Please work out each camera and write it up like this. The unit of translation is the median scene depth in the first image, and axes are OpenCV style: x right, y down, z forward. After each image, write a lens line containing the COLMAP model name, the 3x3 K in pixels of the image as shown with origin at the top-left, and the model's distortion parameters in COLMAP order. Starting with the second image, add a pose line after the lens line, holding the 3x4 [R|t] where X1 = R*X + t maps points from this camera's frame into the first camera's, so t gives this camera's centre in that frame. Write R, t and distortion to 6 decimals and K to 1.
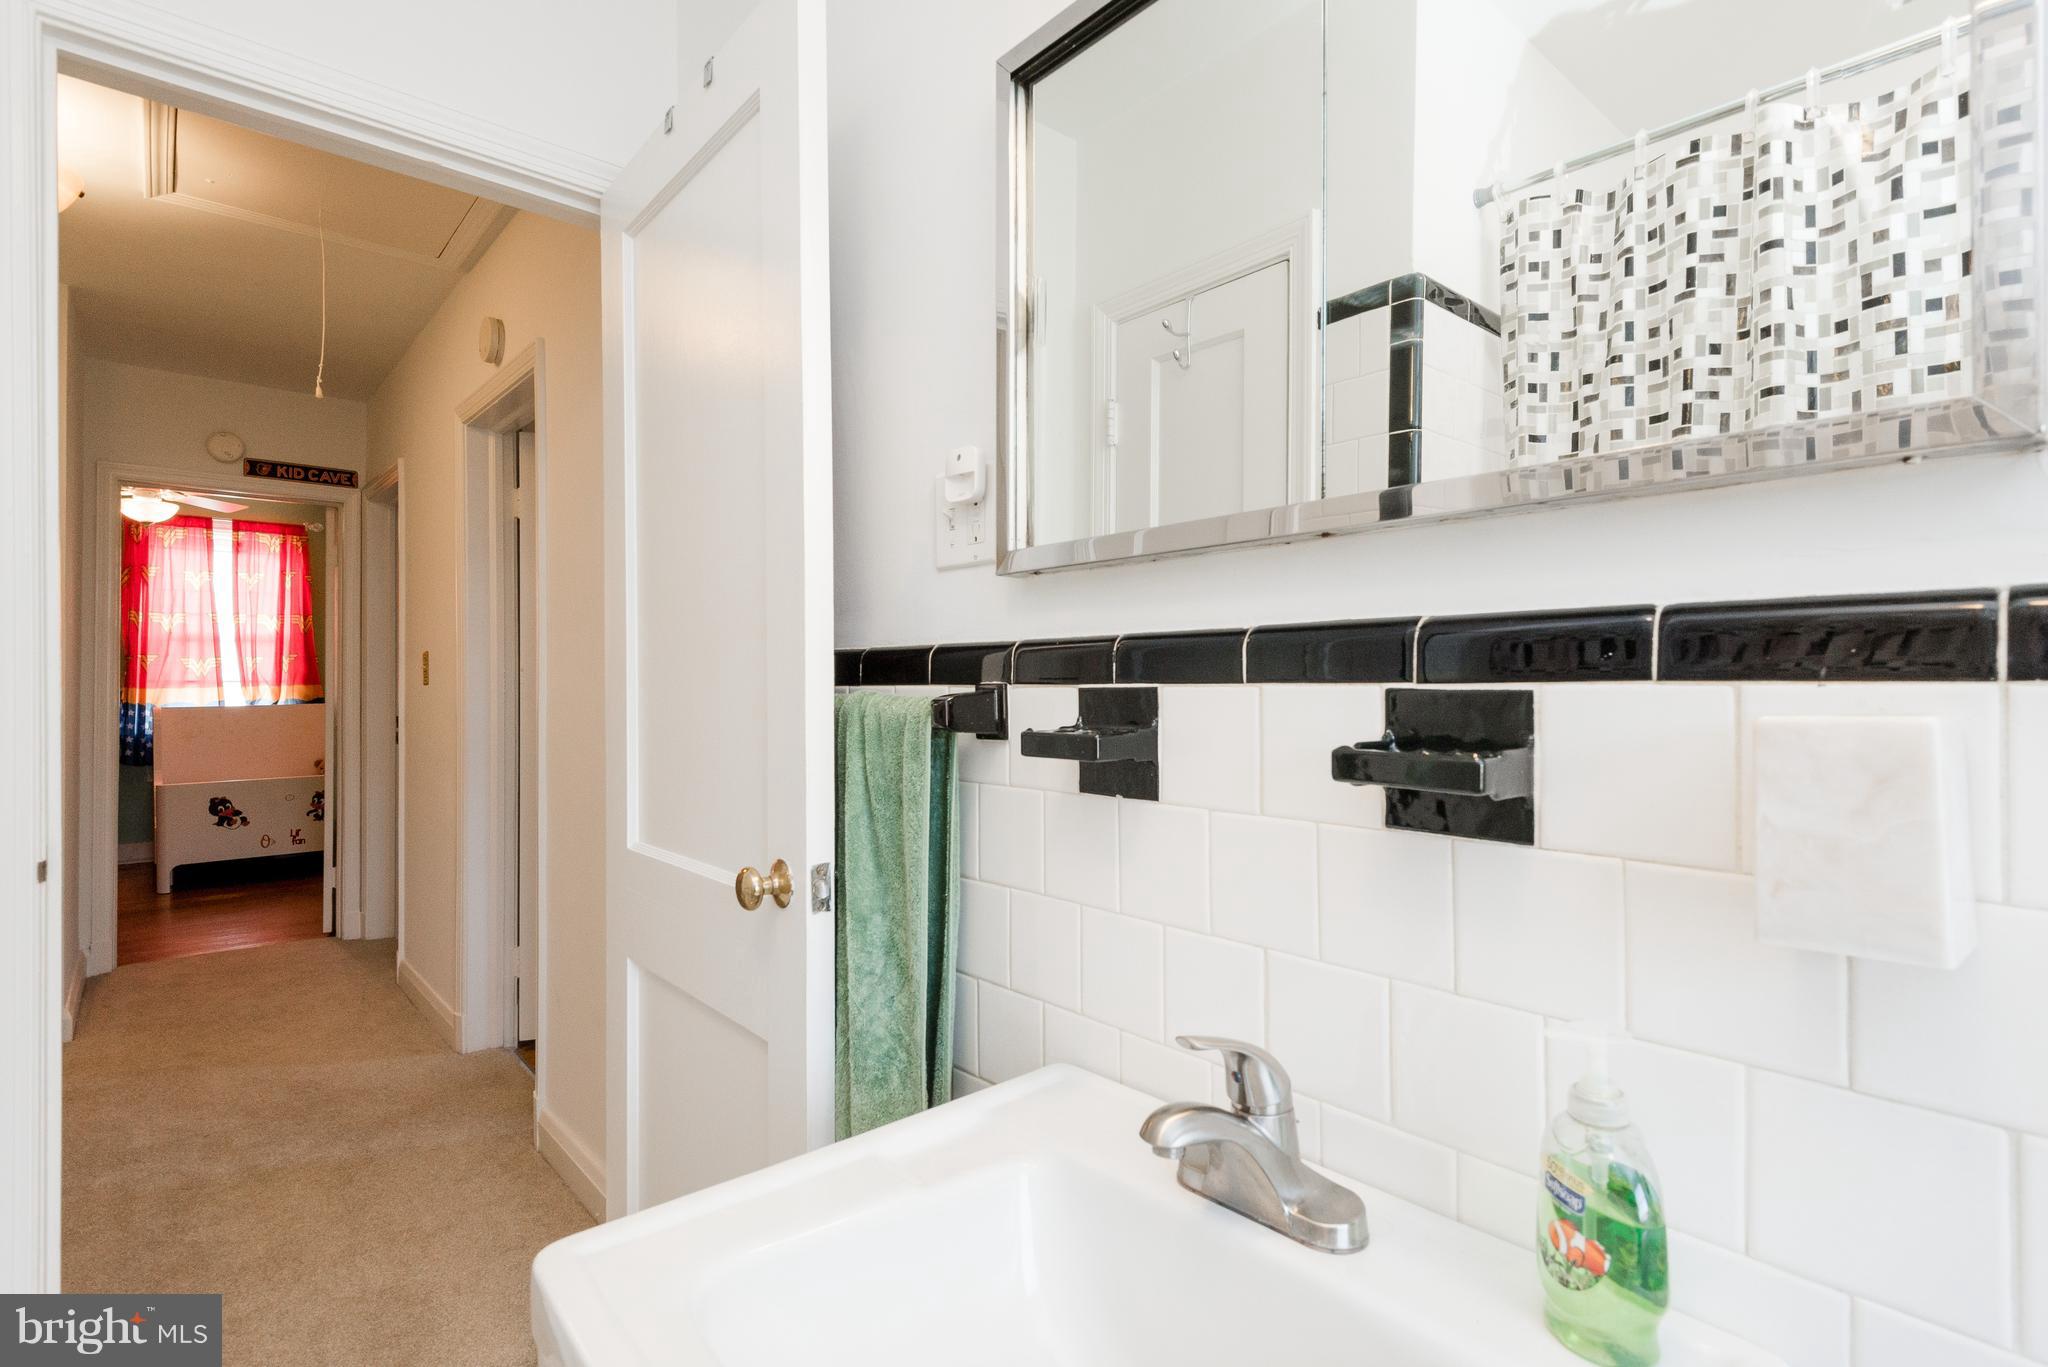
lens RADIAL K [[984.9, 0, 1016.9], [0, 984.9, 677.2], [0, 0, 1]] dist [0.010540, -0.008470]
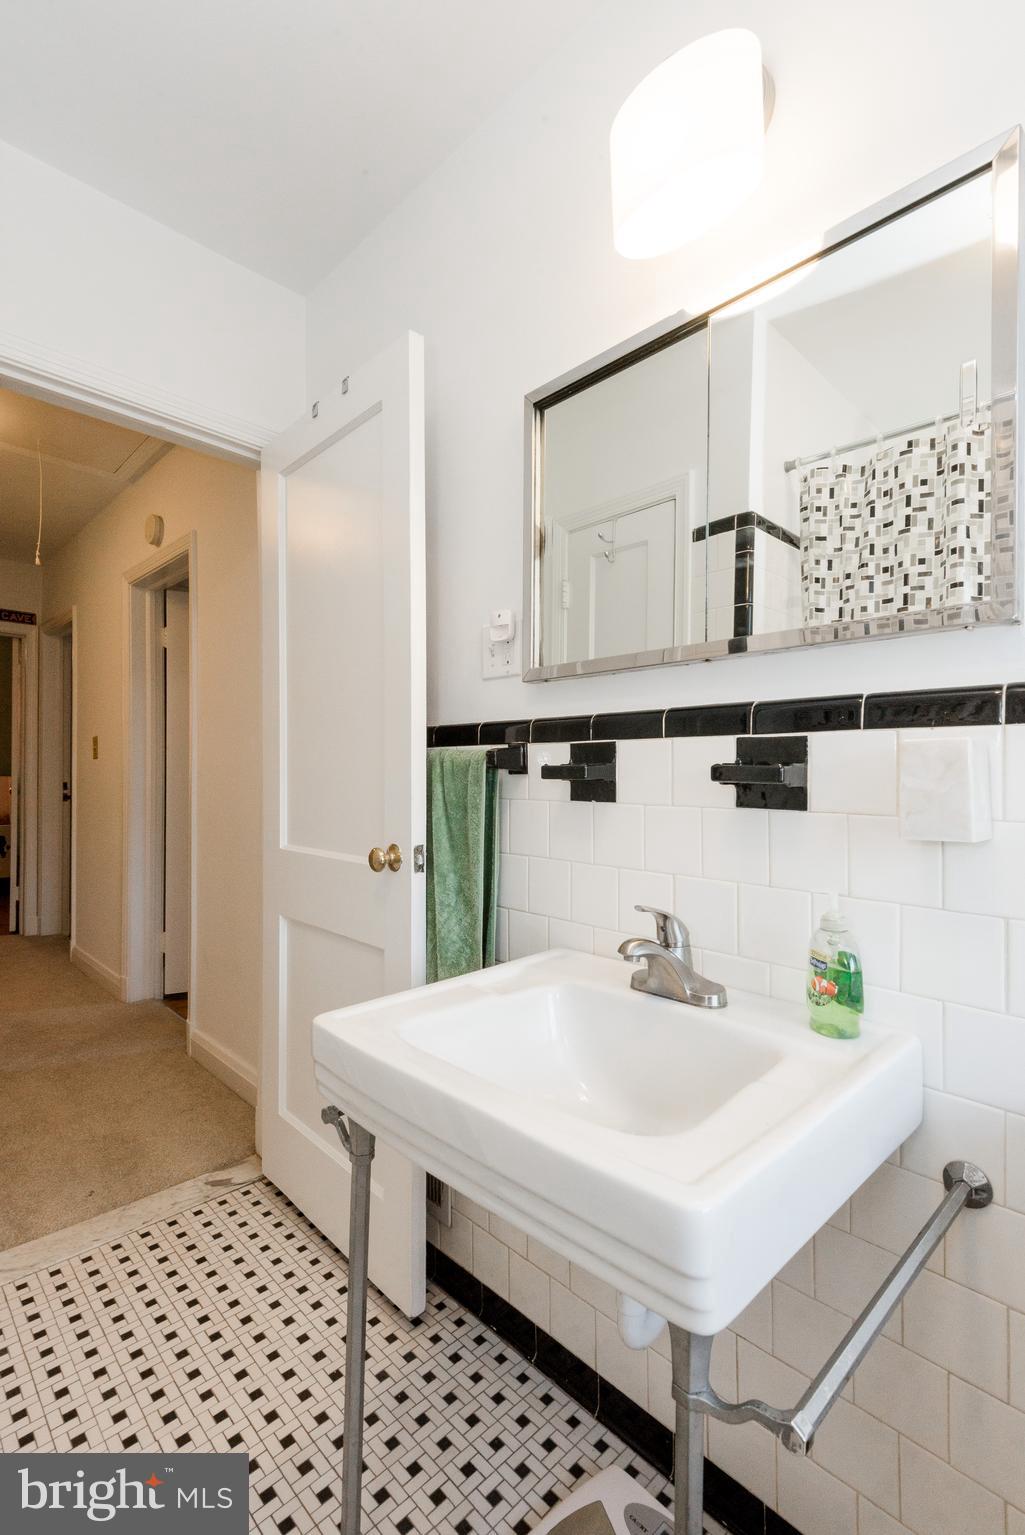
lens RADIAL K [[692.6, 0, 512.5], [0, 692.6, 767.5], [0, 0, 1]] dist [0.013262, -0.000175]
pose [[0.998201, 0.006734, 0.059585, -0.076590], [-0.006739, 0.999977, -0.000124, 0.035750], [-0.059584, -0.000278, 0.998223, -0.176924]]
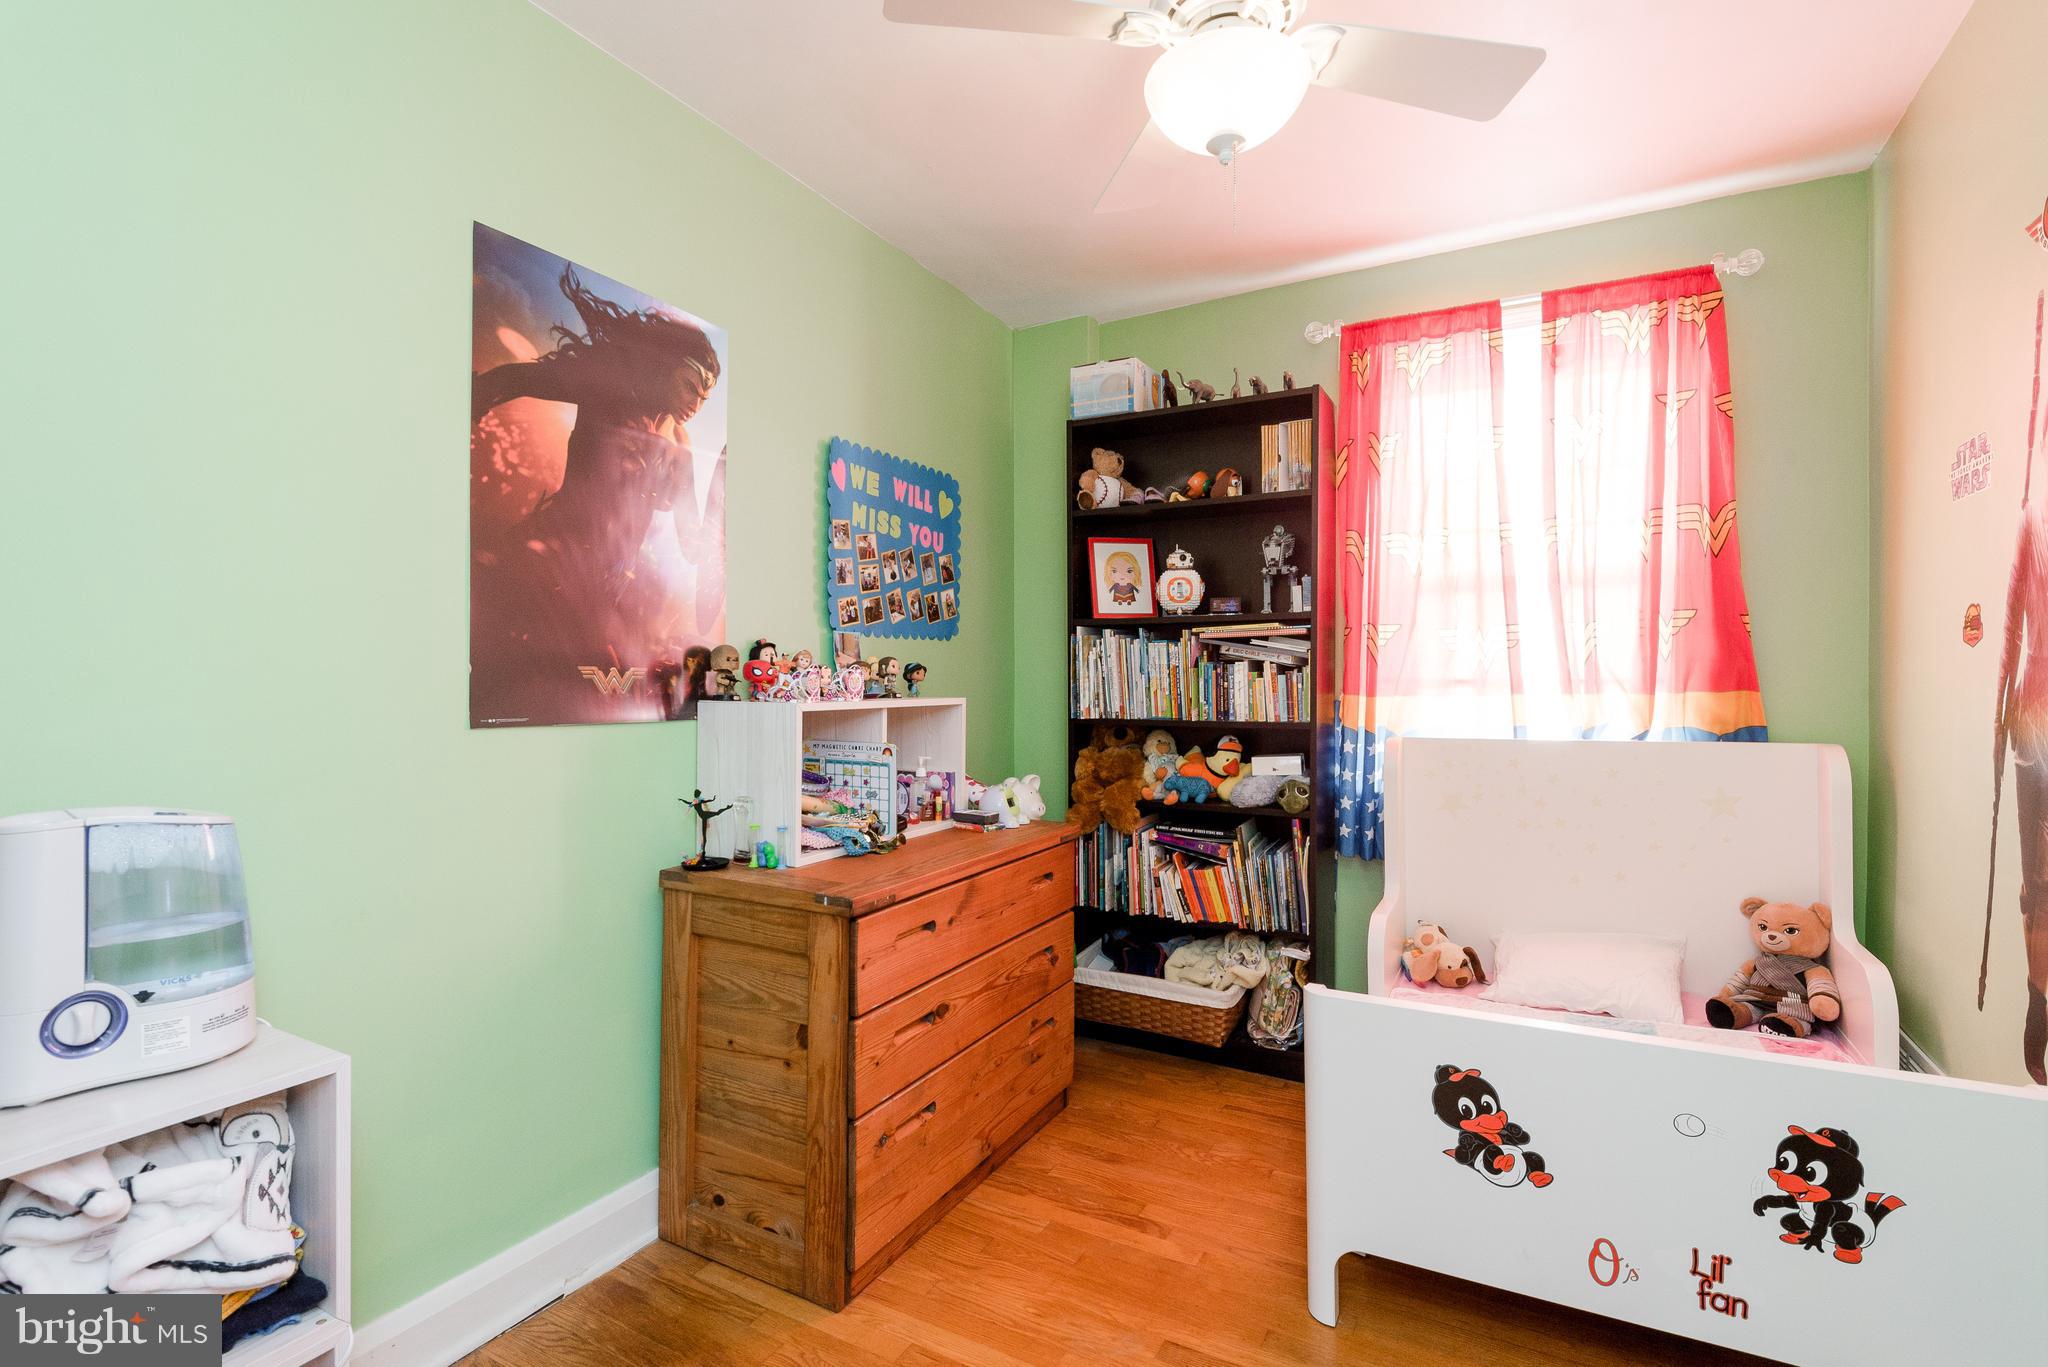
lens RADIAL K [[974.4, 0, 1024.0], [0, 974.4, 683.5], [0, 0, 1]] dist [0.000964, -0.000184]
pose [[0.354363, 0.005156, -0.935094, -1.370023], [0.003946, 0.999968, 0.007009, 0.004305], [0.935100, -0.006173, 0.354331, 1.828659]]
